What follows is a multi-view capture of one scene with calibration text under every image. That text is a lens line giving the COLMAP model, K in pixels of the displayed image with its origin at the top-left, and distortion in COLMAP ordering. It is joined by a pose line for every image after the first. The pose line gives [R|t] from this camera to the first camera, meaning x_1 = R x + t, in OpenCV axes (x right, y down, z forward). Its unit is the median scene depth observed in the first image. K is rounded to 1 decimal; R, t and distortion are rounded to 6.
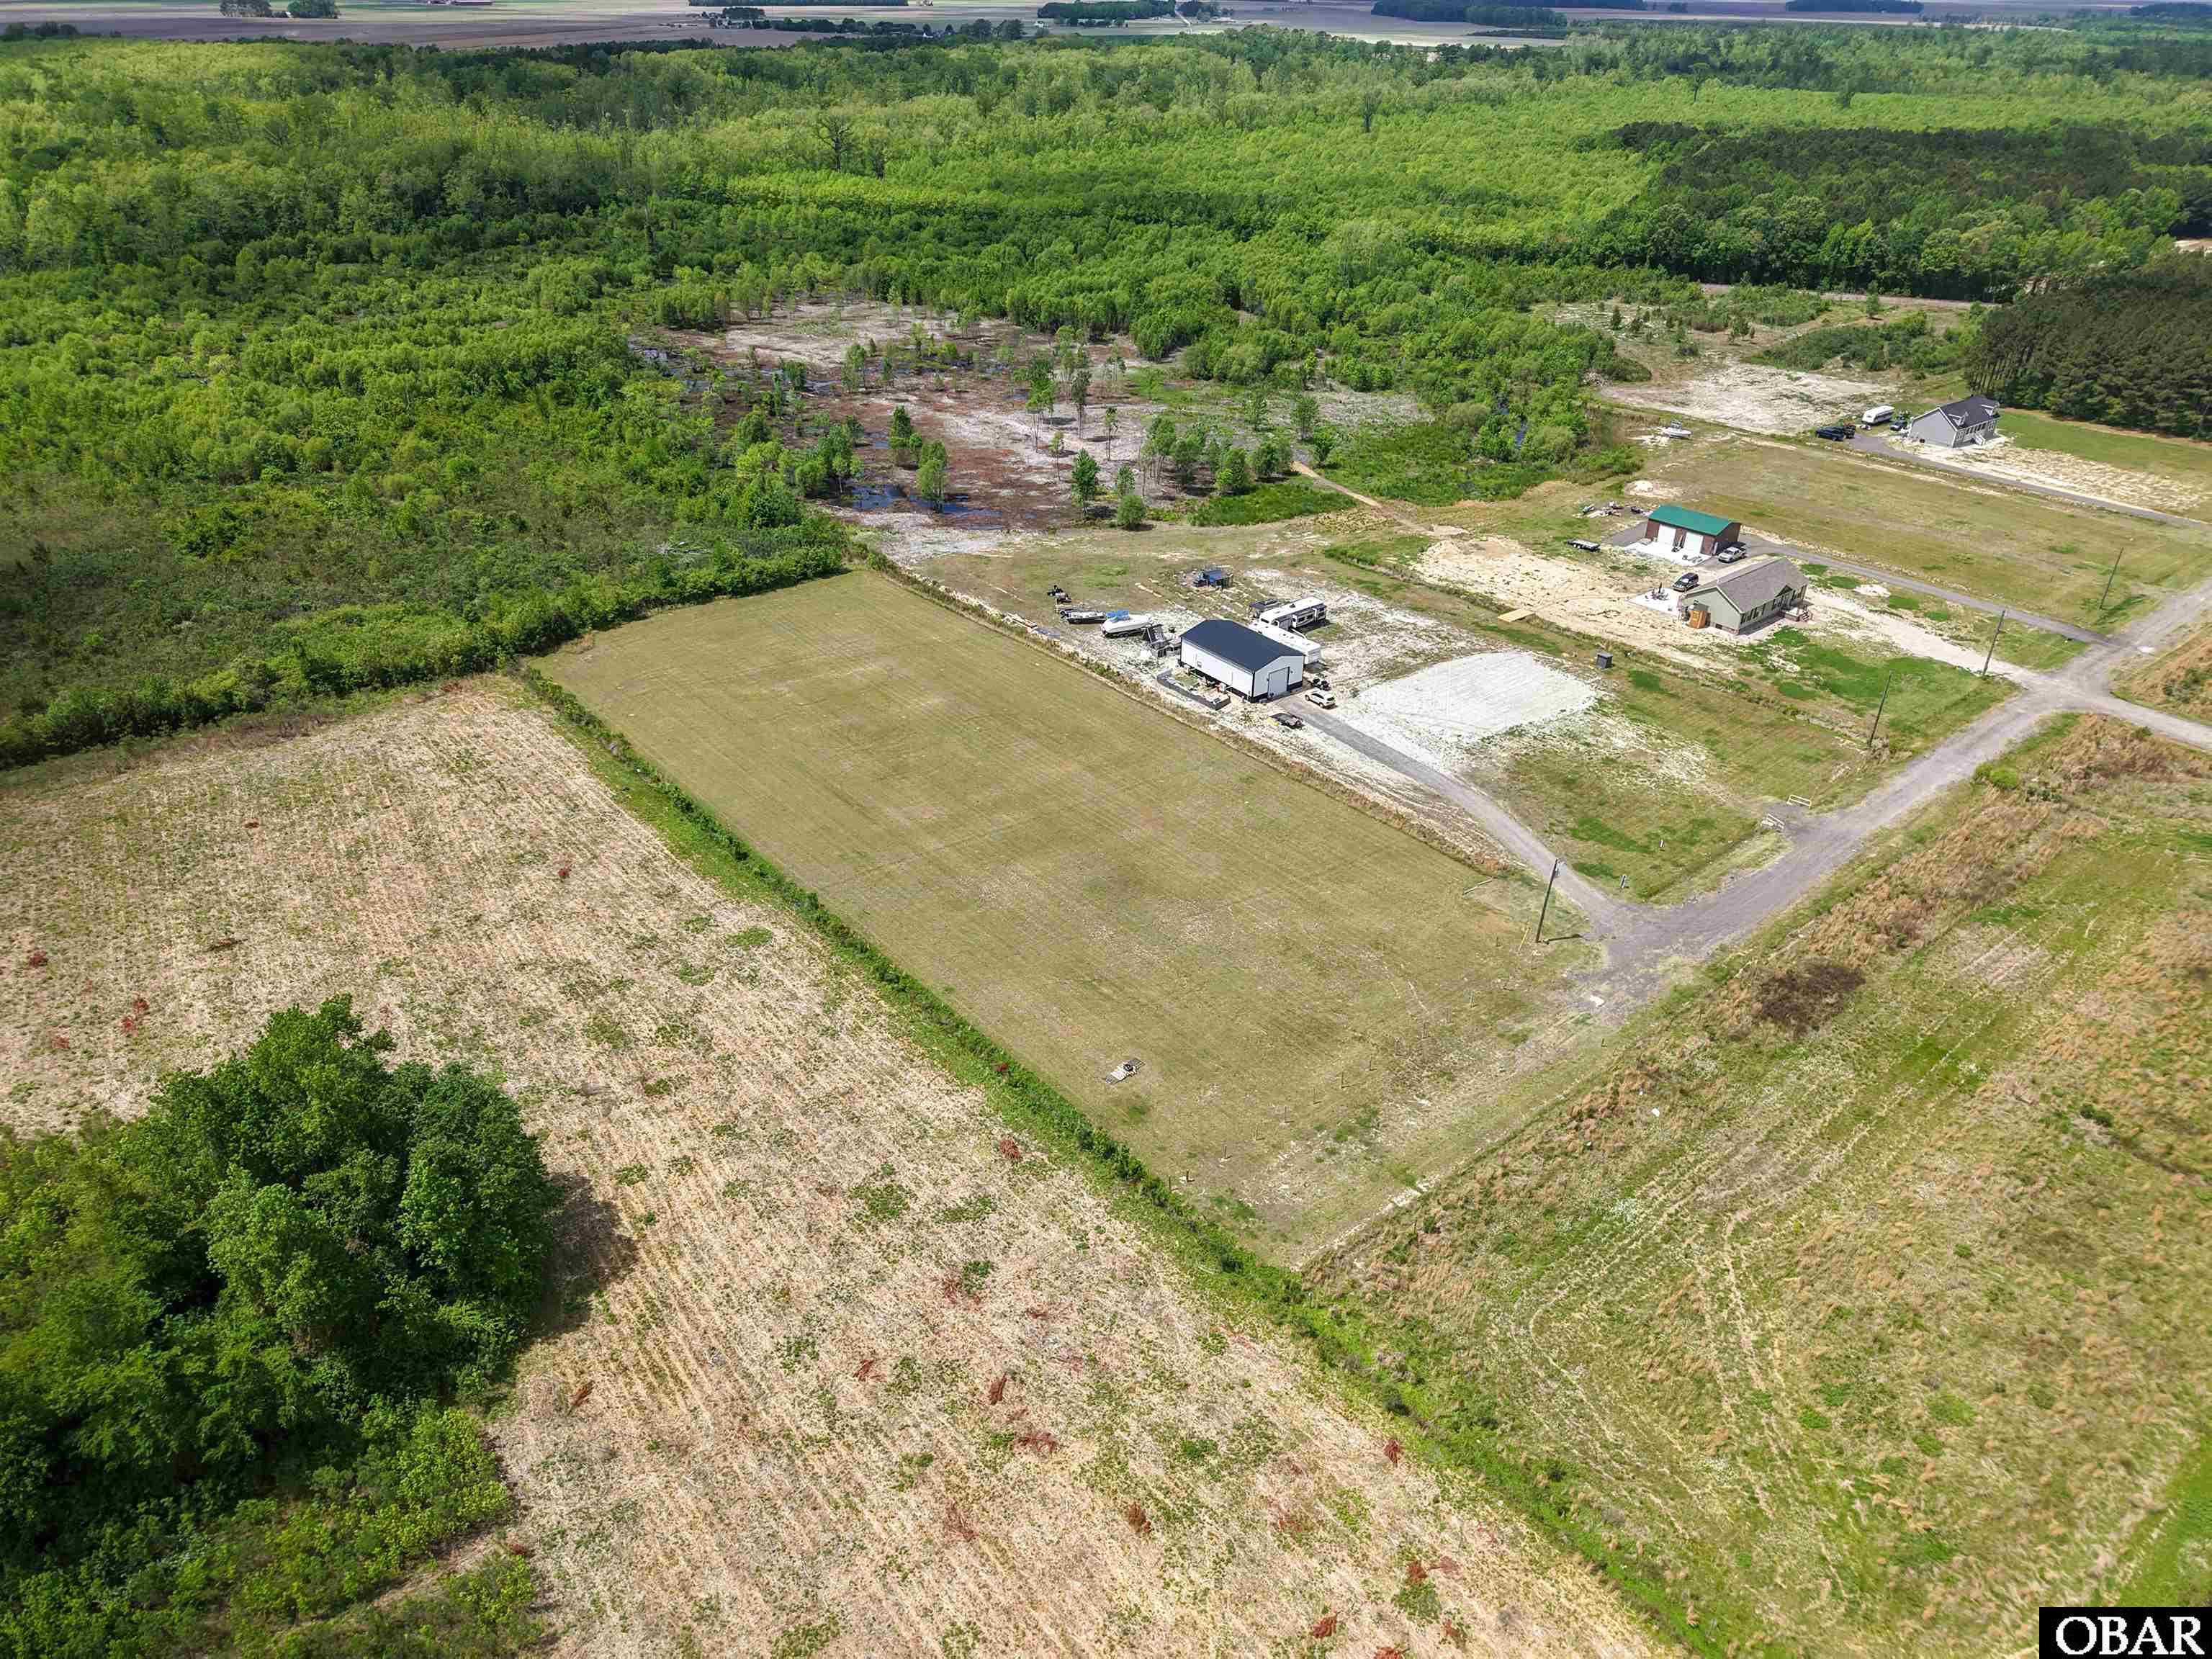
lens RADIAL K [[1471.2, 0, 1097.1], [0, 1471.2, 824.9], [0, 0, 1]] dist [0.029407, -0.033487]
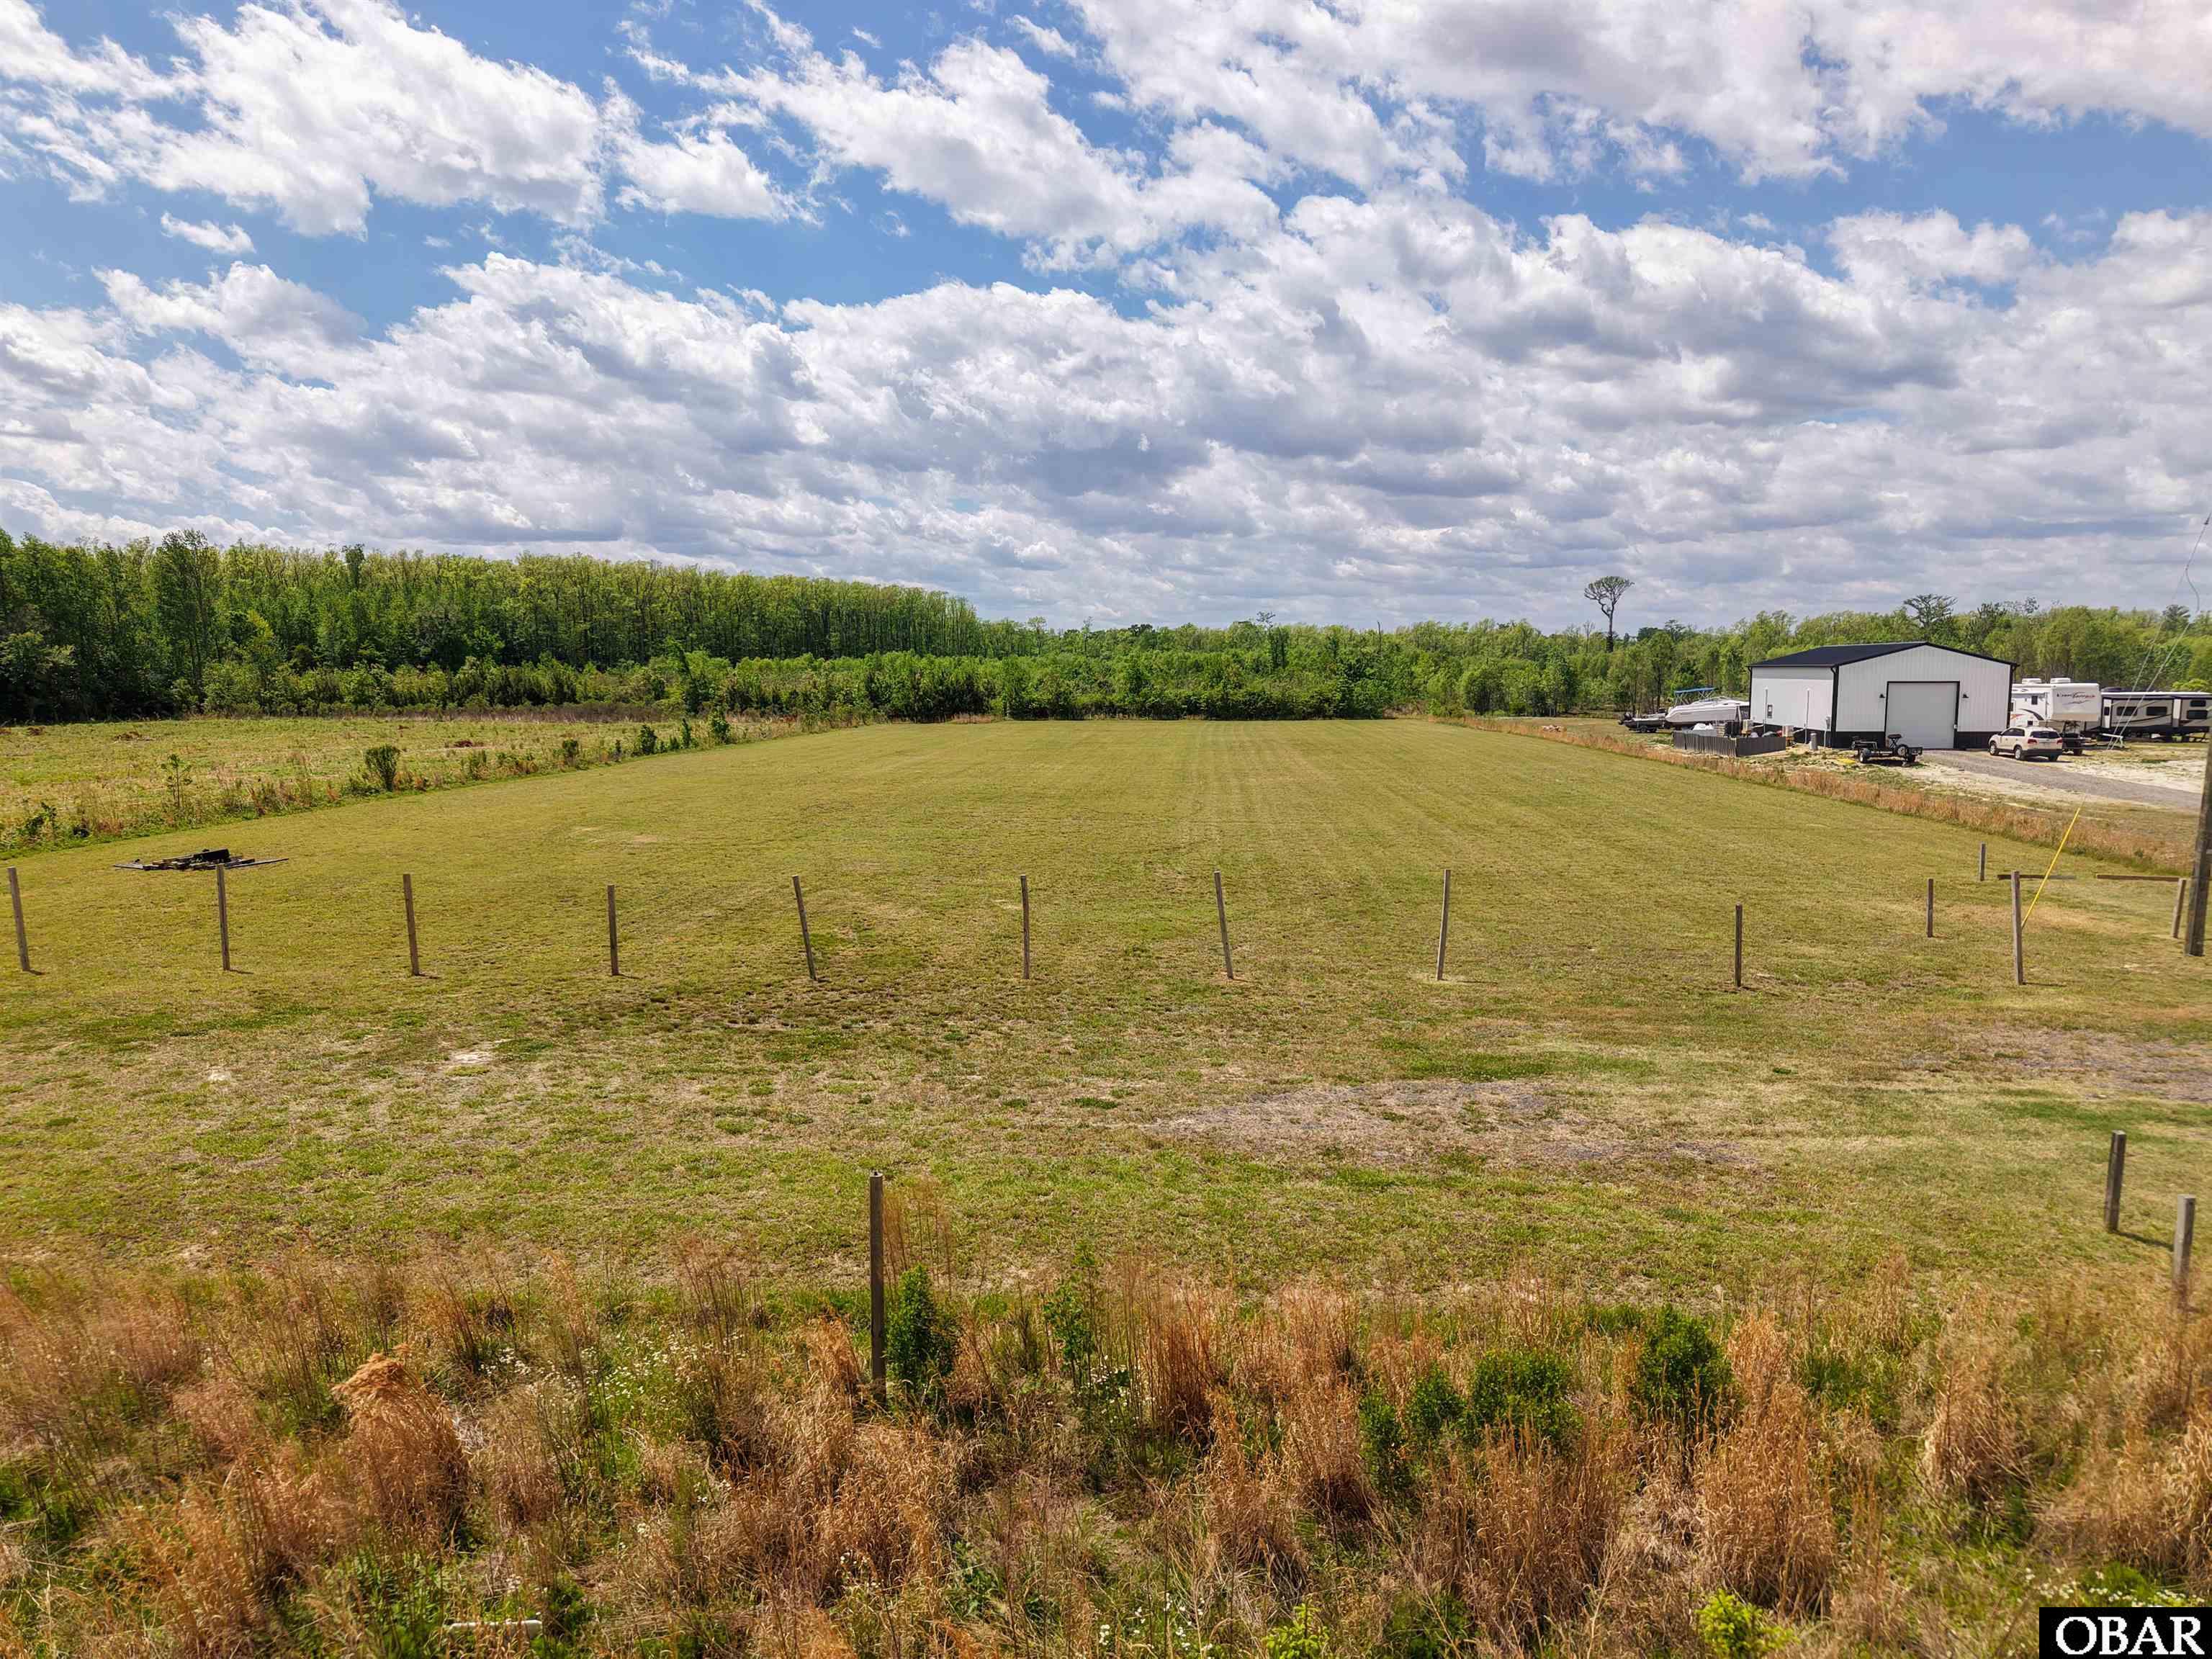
lens RADIAL K [[1471.2, 0, 1114.5], [0, 1471.2, 880.3], [0, 0, 1]] dist [0.029407, -0.033487]
pose [[0.725611, 0.089649, -0.682240, 0.337917], [-0.340484, 0.908370, -0.242766, 0.165902], [0.597962, 0.408446, 0.689647, 0.825089]]
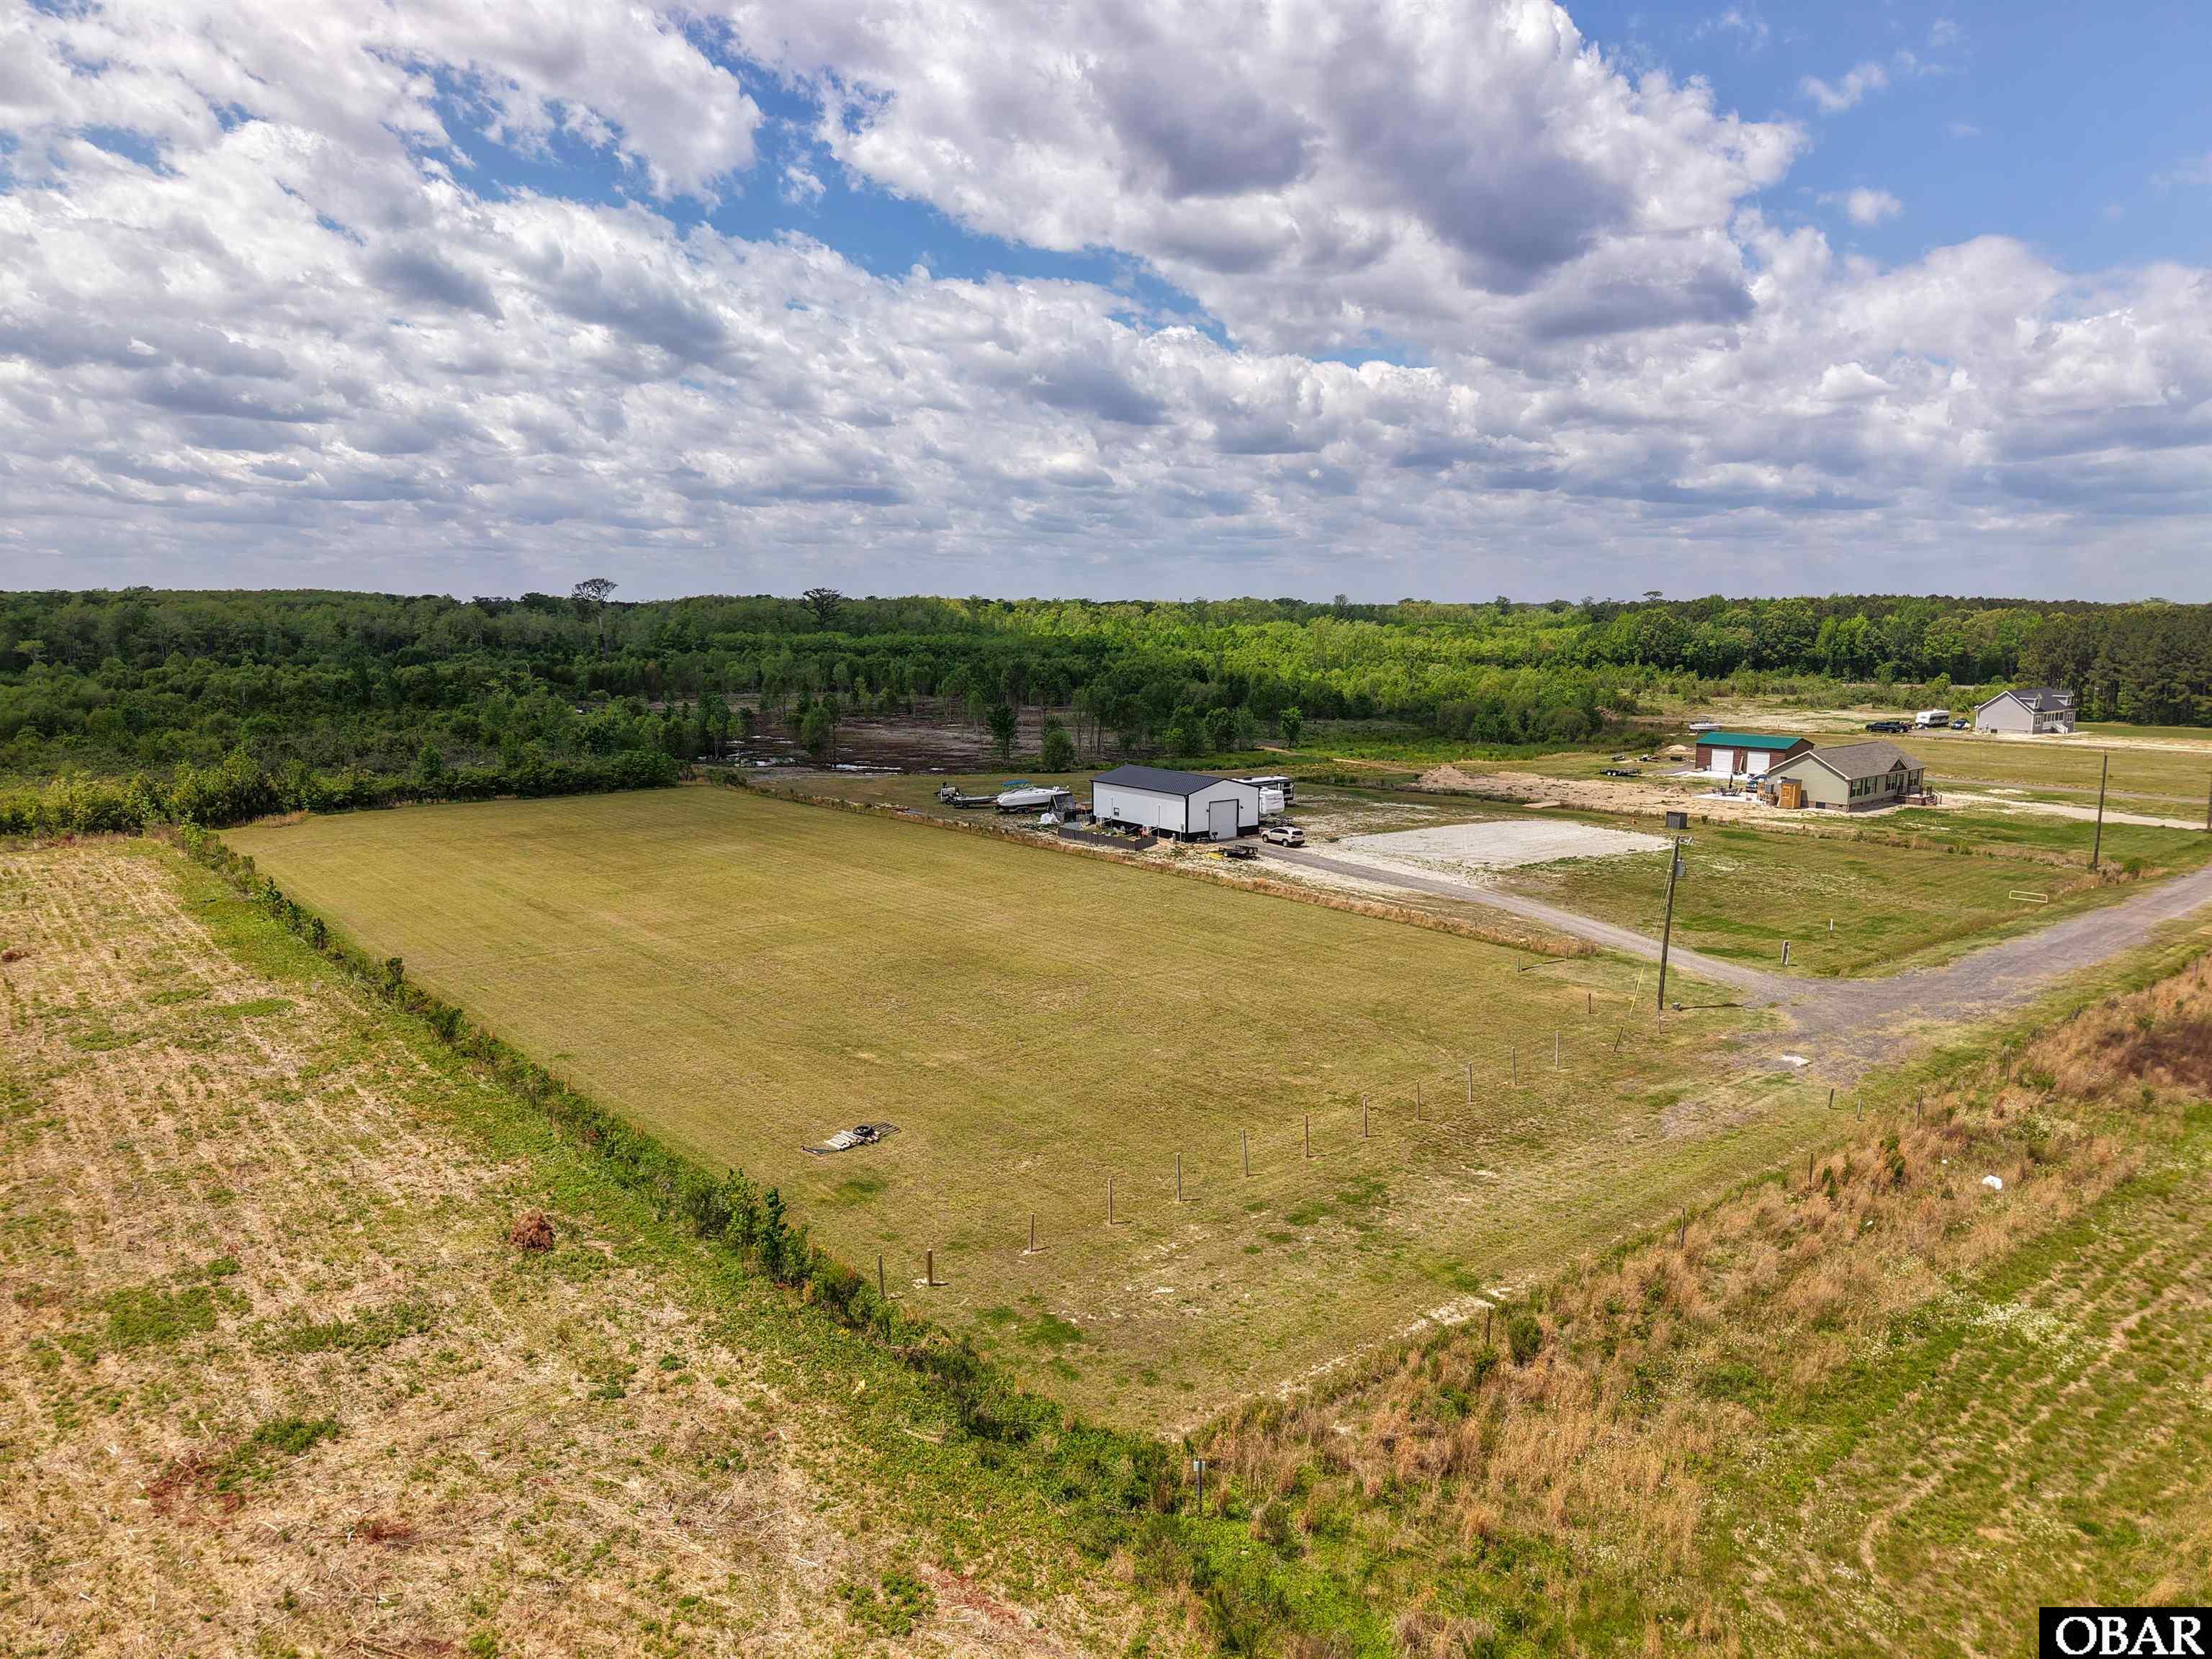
lens RADIAL K [[1471.2, 0, 1107.0], [0, 1471.2, 824.4], [0, 0, 1]] dist [0.029407, -0.033487]
pose [[0.999990, -0.004259, -0.001492, 0.093504], [0.003398, 0.928155, -0.372178, 0.230789], [0.002970, 0.372169, 0.928160, 0.472116]]
